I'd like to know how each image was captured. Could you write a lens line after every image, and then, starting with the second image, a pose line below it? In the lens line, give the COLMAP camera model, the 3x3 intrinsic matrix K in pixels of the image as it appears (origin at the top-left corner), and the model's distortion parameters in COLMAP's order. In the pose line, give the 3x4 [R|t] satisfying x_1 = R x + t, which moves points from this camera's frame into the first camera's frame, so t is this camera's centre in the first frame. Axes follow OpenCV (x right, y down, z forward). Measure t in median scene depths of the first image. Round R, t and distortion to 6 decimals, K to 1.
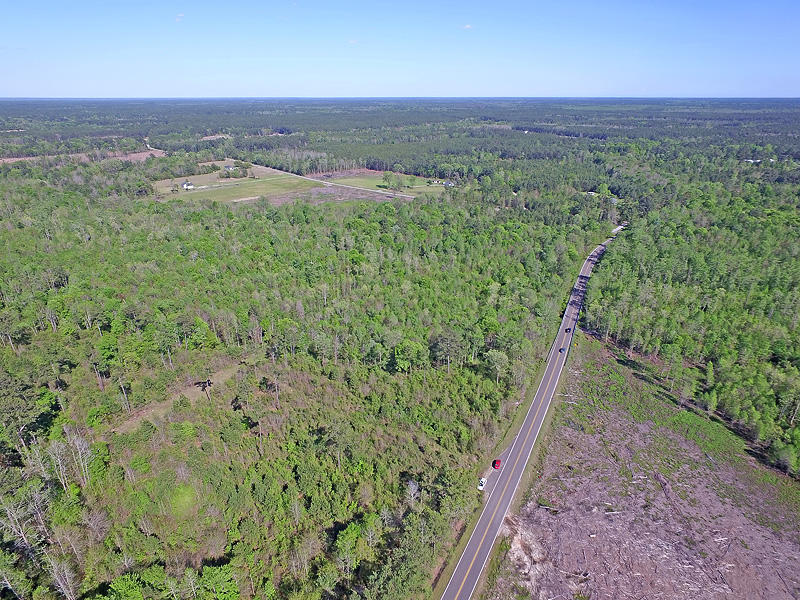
lens RADIAL K [[458.7, 0, 407.8], [0, 458.7, 303.2], [0, 0, 1]] dist [-0.010324, 0.011534]
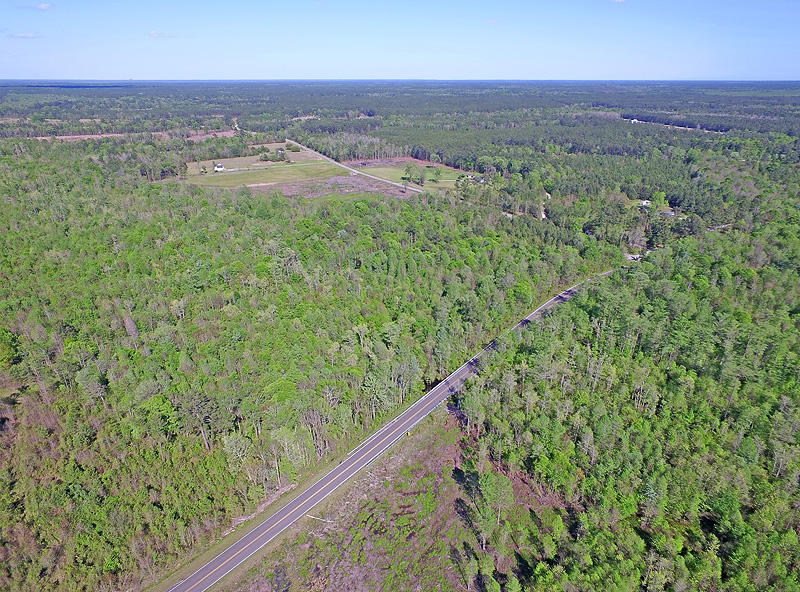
lens RADIAL K [[468.0, 0, 398.4], [0, 468.0, 287.9], [0, 0, 1]] dist [-0.012234, 0.015017]
pose [[0.965998, 0.108135, -0.234850, 0.145148], [-0.109036, 0.993995, 0.009182, -0.040047], [0.234432, 0.016737, 0.971988, 0.086326]]
